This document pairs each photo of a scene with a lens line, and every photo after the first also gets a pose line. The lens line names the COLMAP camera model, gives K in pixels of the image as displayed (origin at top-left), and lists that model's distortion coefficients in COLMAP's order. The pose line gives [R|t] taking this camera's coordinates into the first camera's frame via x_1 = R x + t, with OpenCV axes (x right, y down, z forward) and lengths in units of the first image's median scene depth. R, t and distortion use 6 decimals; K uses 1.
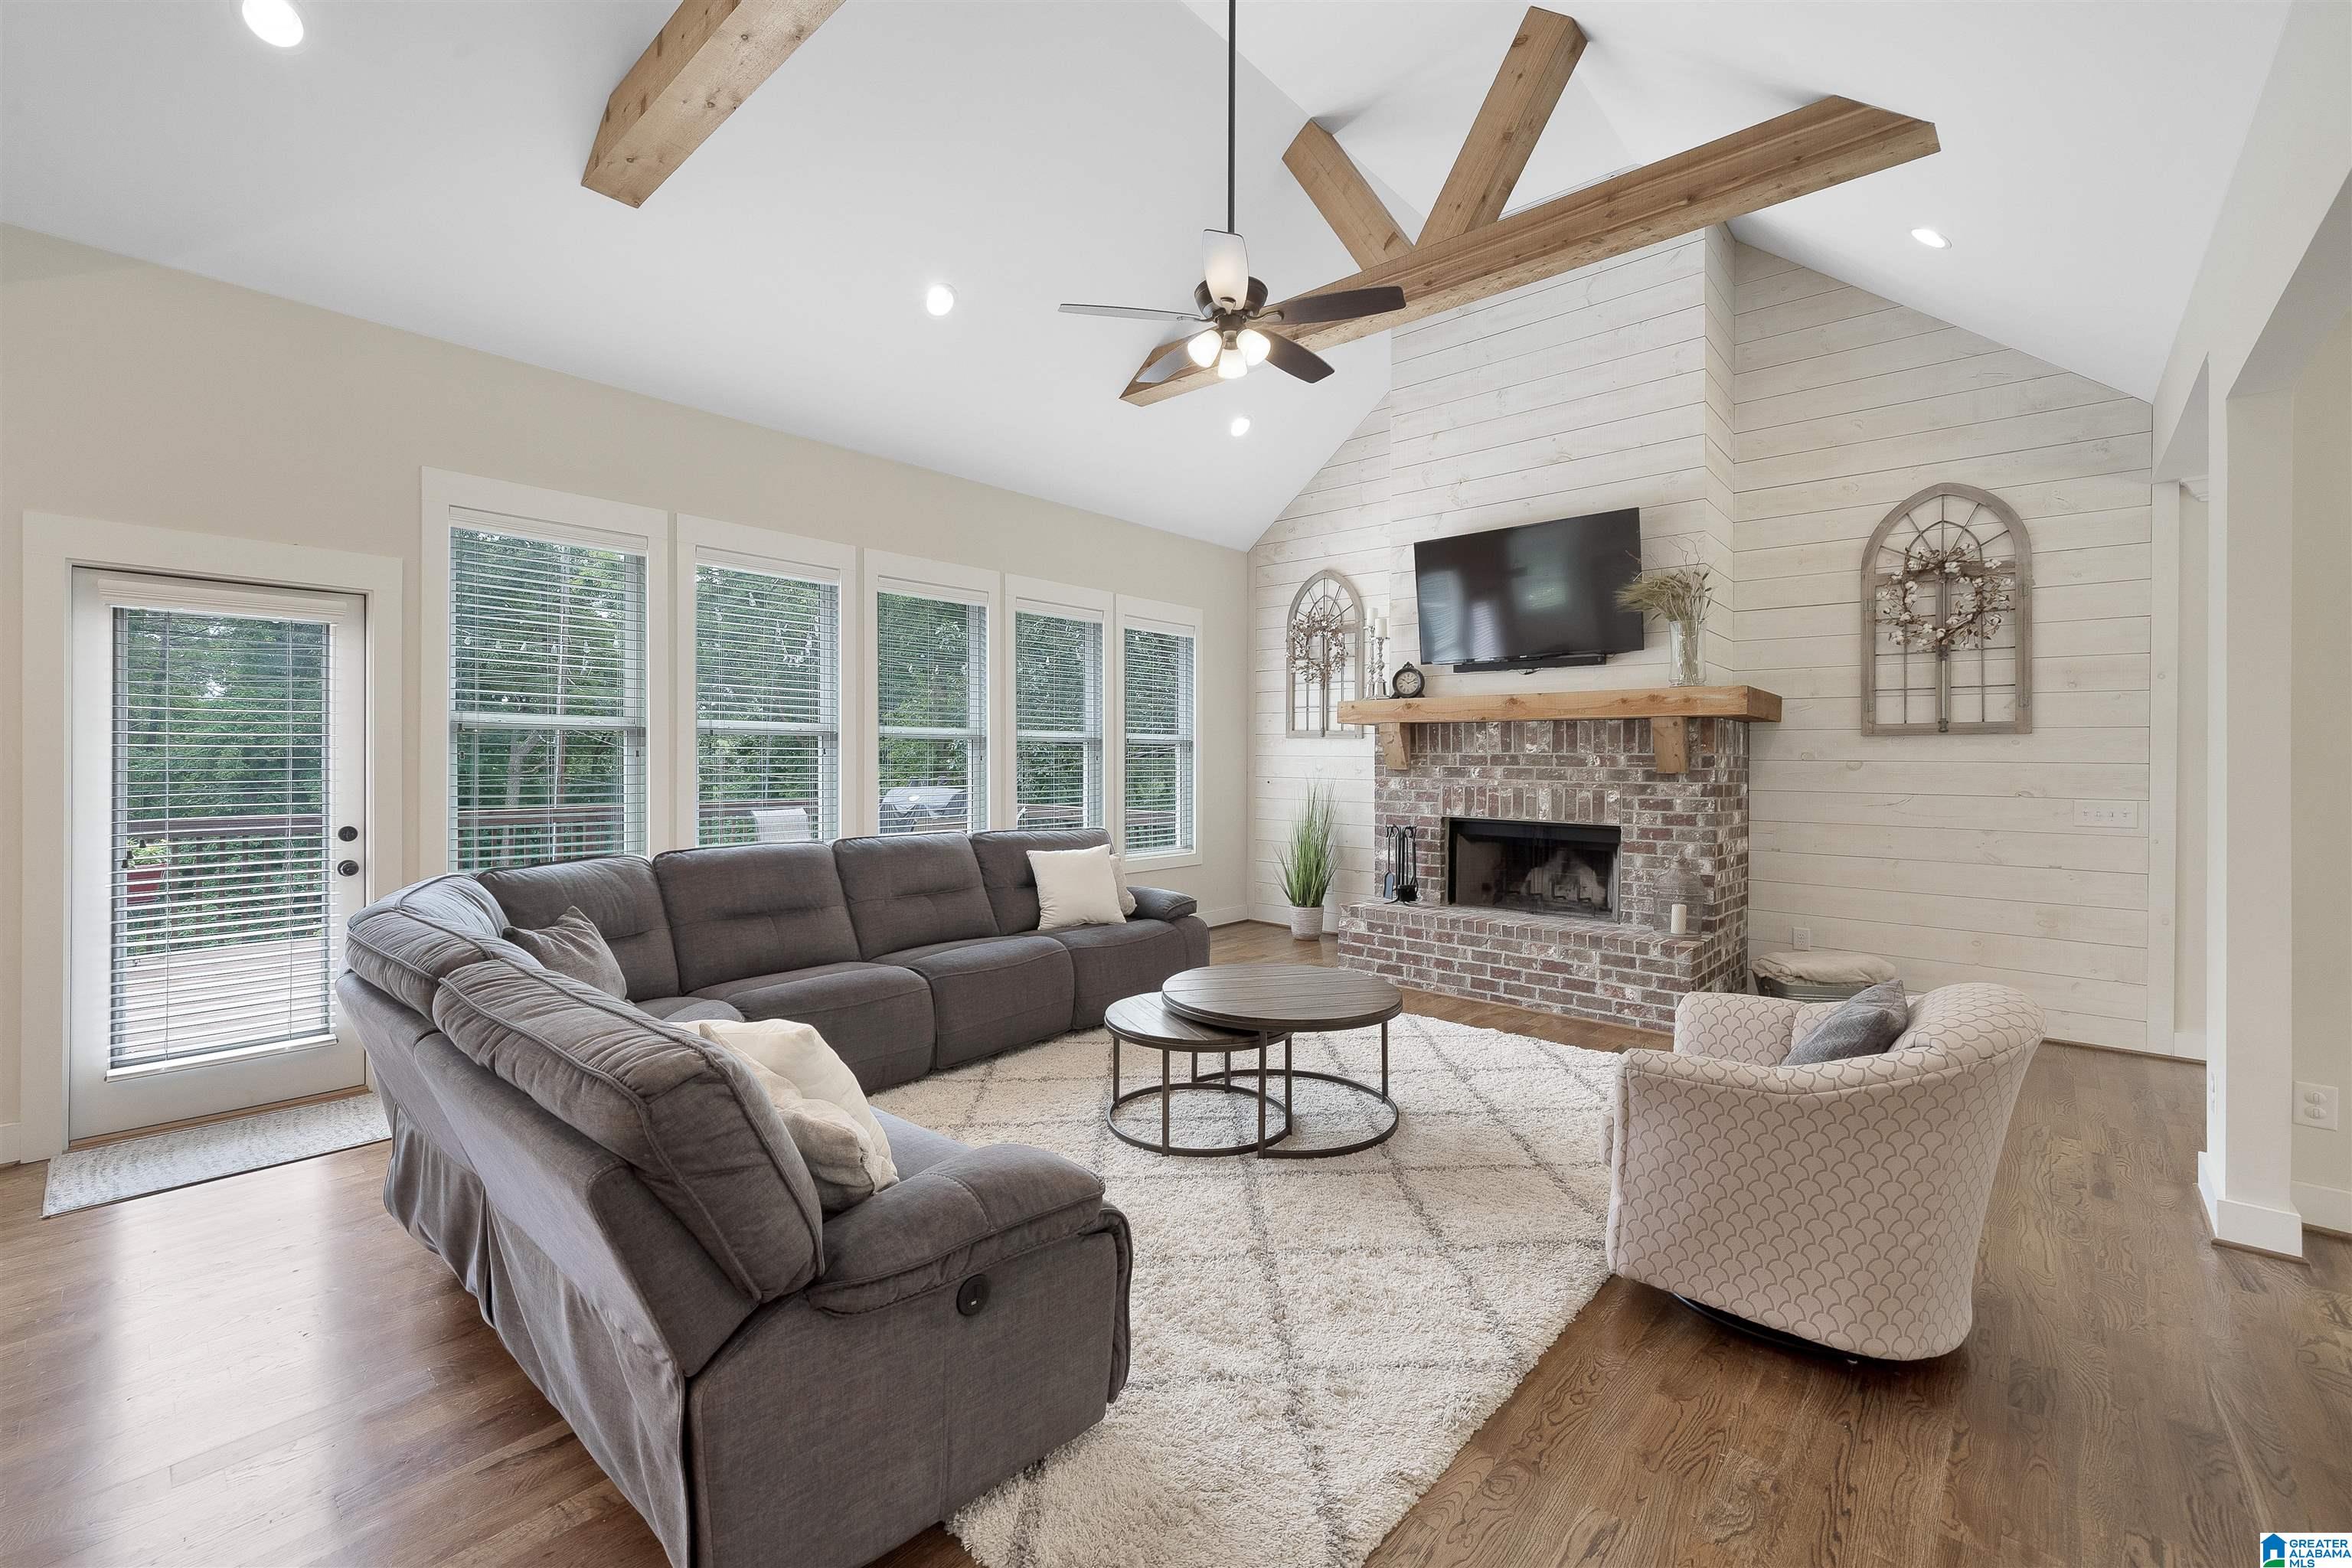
lens RADIAL K [[967.6, 0, 1173.5], [0, 967.6, 768.5], [0, 0, 1]] dist [-0.002172, 0.002339]
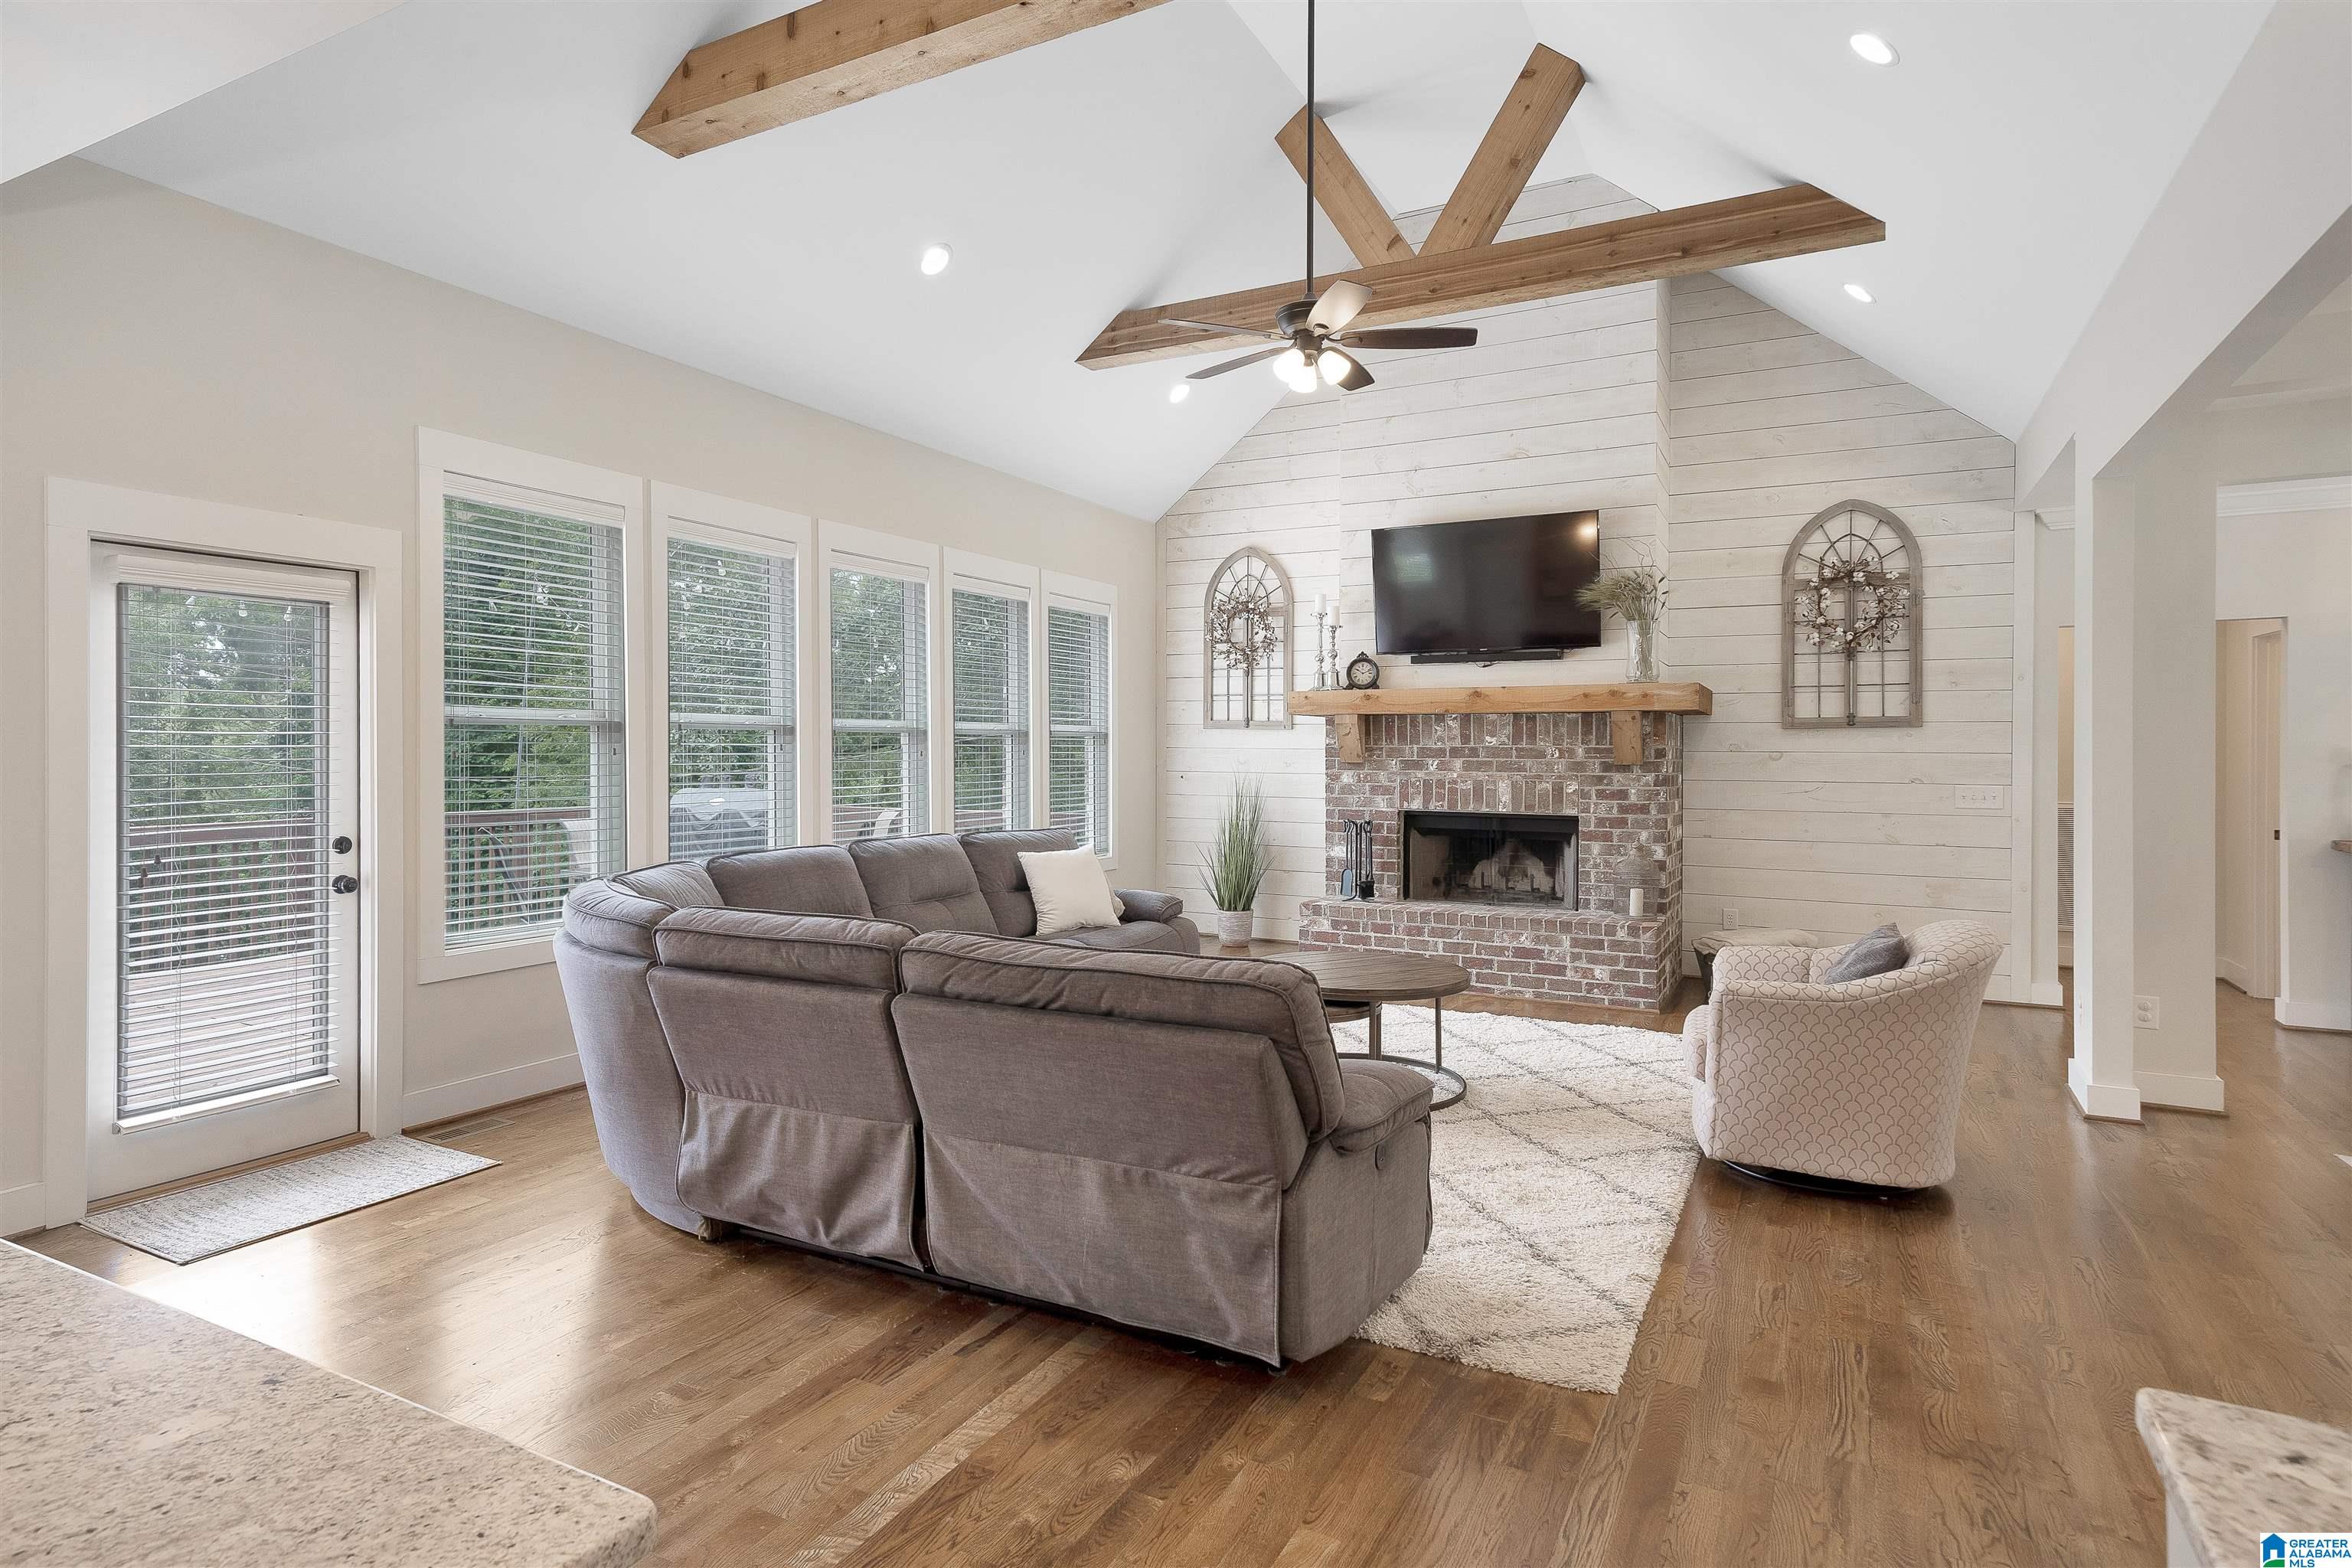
lens RADIAL K [[1227.0, 0, 1177.6], [0, 1227.0, 767.4], [0, 0, 1]] dist [0.024986, 0.000059]
pose [[0.972797, -0.007810, 0.231527, -0.277237], [0.006443, 0.999957, 0.006657, -0.004125], [-0.231569, -0.004984, 0.972806, -0.193728]]
